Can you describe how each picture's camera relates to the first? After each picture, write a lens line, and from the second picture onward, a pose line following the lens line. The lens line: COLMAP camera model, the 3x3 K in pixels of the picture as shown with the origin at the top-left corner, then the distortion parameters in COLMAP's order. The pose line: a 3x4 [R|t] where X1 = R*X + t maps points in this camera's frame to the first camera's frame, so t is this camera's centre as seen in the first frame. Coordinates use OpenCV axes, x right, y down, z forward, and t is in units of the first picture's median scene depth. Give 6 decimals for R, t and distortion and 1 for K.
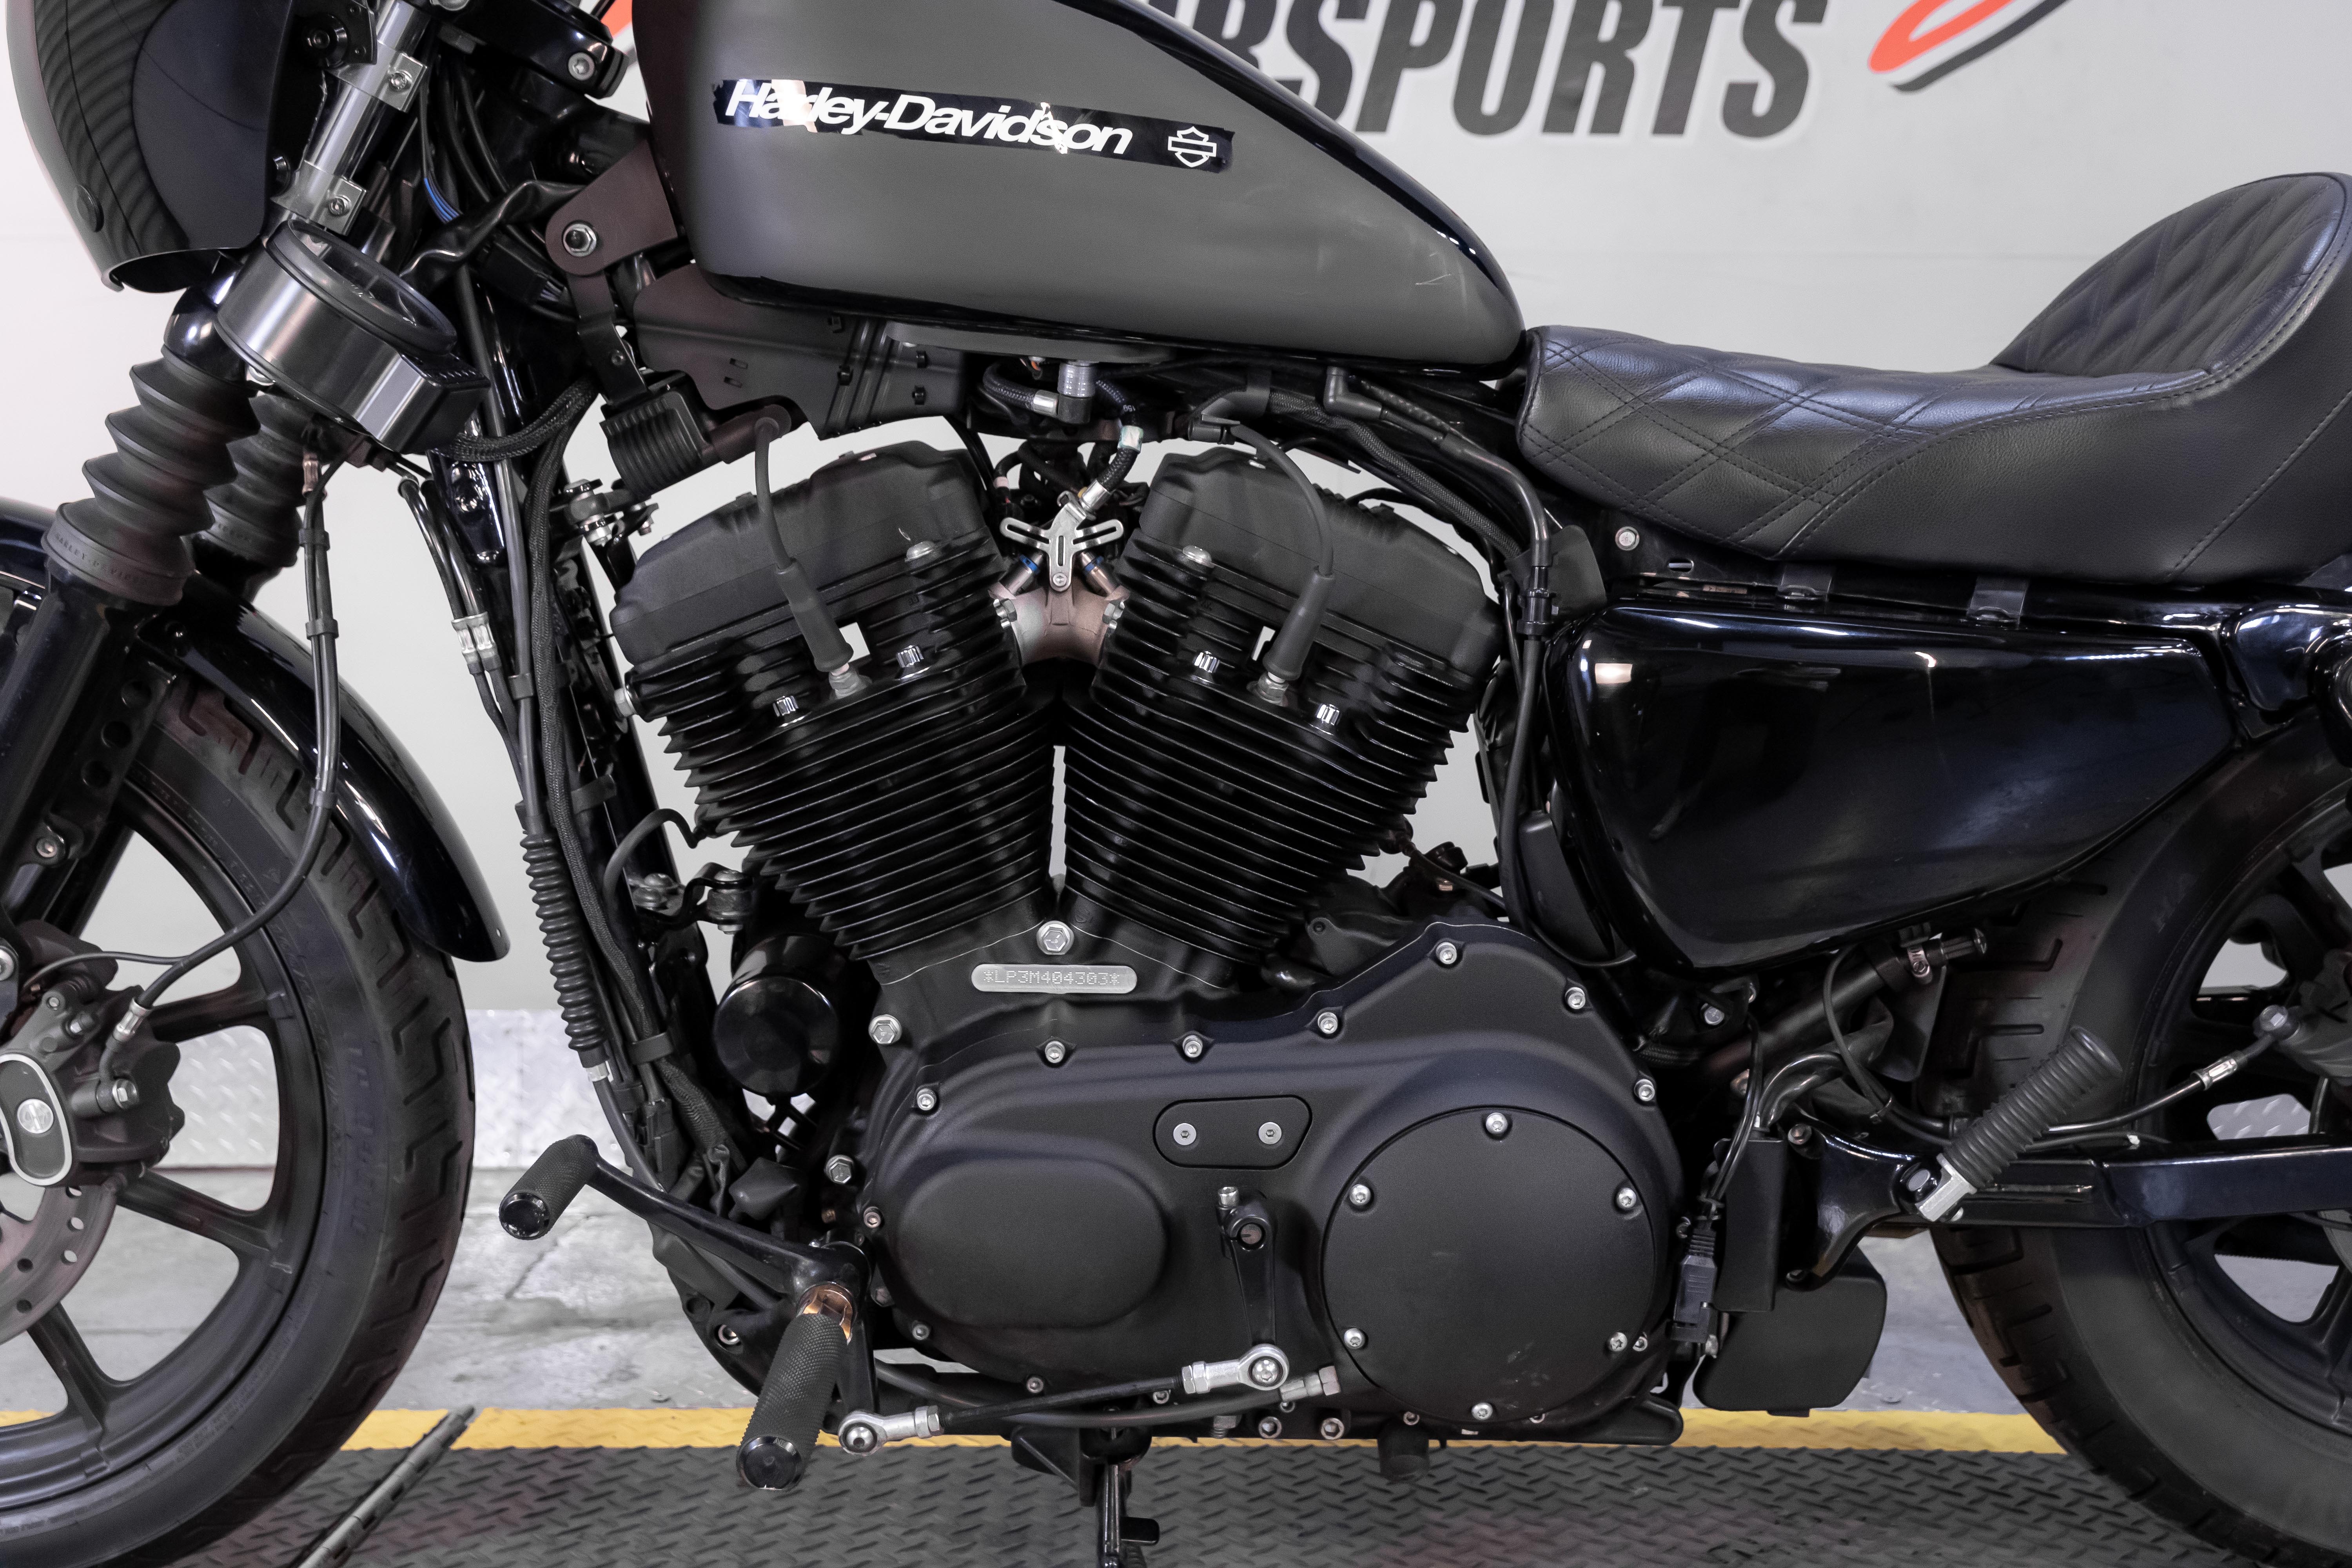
lens RADIAL K [[2249.6, 0, 1148.1], [0, 2249.6, 783.1], [0, 0, 1]] dist [0.009022, 0.000000]
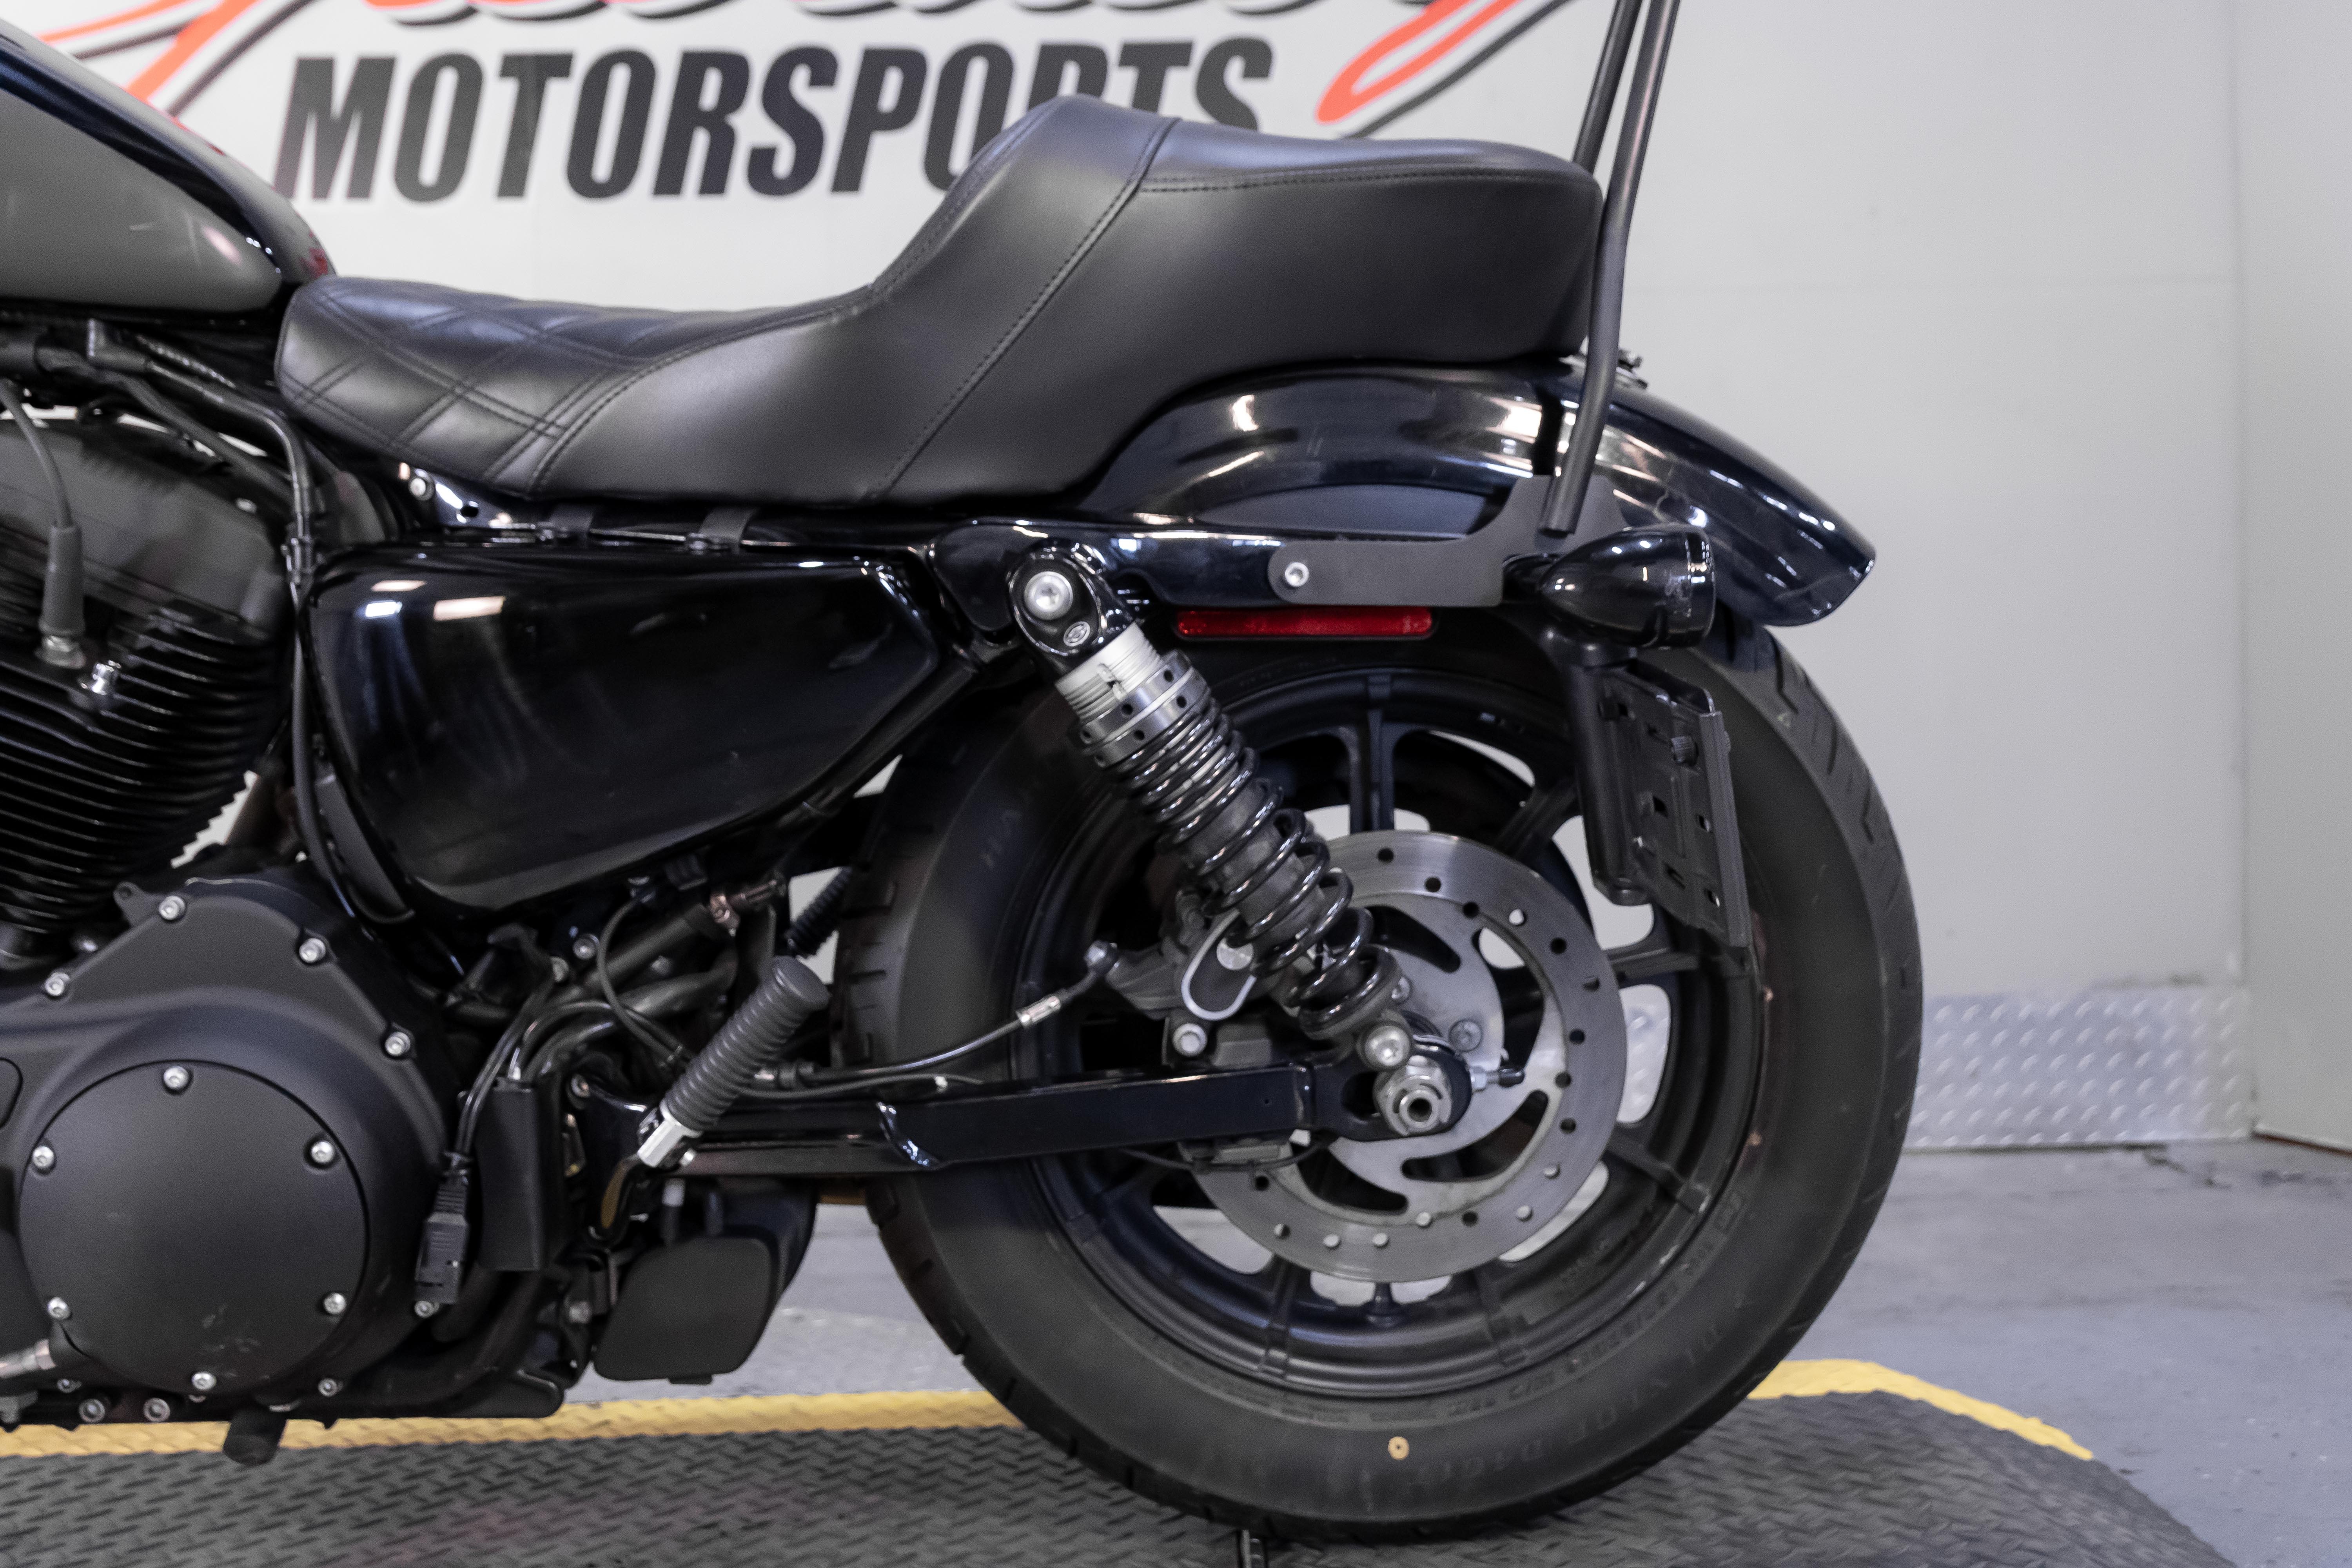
lens RADIAL K [[2087.5, 0, 1137.8], [0, 2087.5, 784.6], [0, 0, 1]] dist [0.008097, -0.013387]
pose [[0.999496, -0.031483, 0.003971, 0.523343], [0.031617, 0.998683, -0.040401, 0.069054], [-0.002694, 0.040506, 0.999176, 0.090567]]
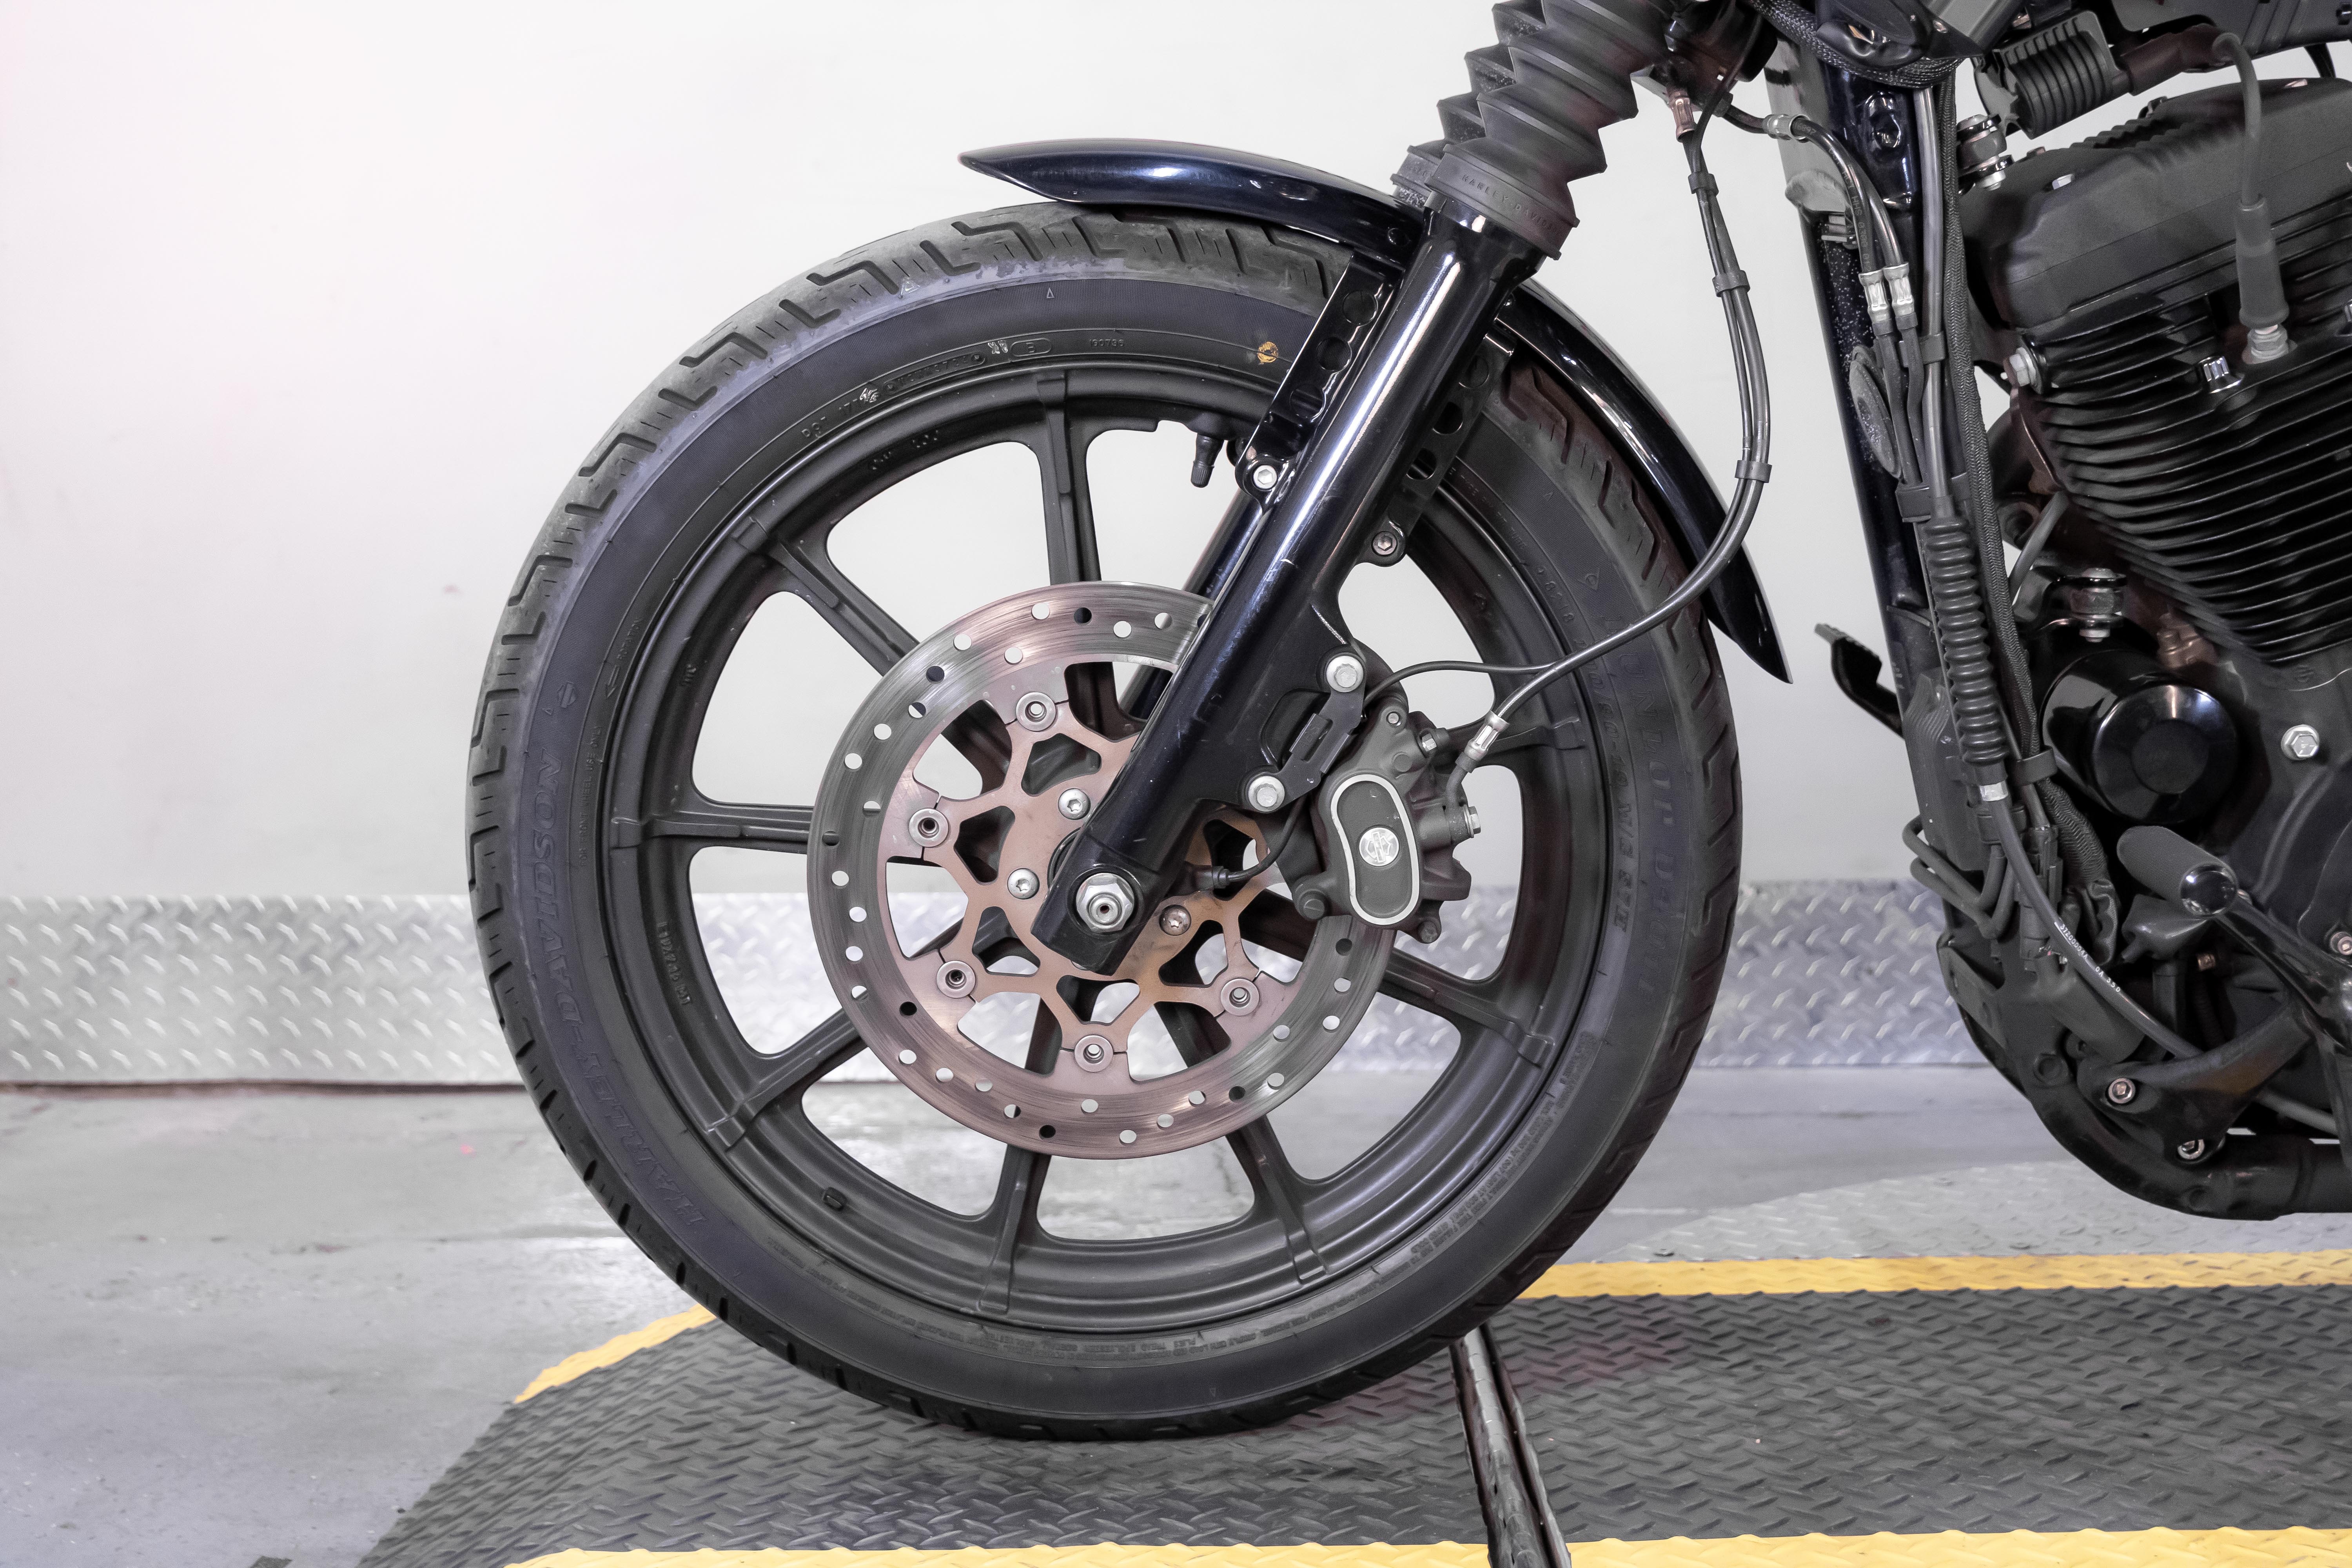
lens RADIAL K [[2758.5, 0, 1174.9], [0, 2758.5, 772.5], [0, 0, 1]] dist [0.006570, 0.000000]
pose [[0.999836, -0.016712, -0.007001, -0.557418], [0.016811, 0.999756, 0.014304, 0.100213], [0.006761, -0.014419, 0.999873, -0.083851]]
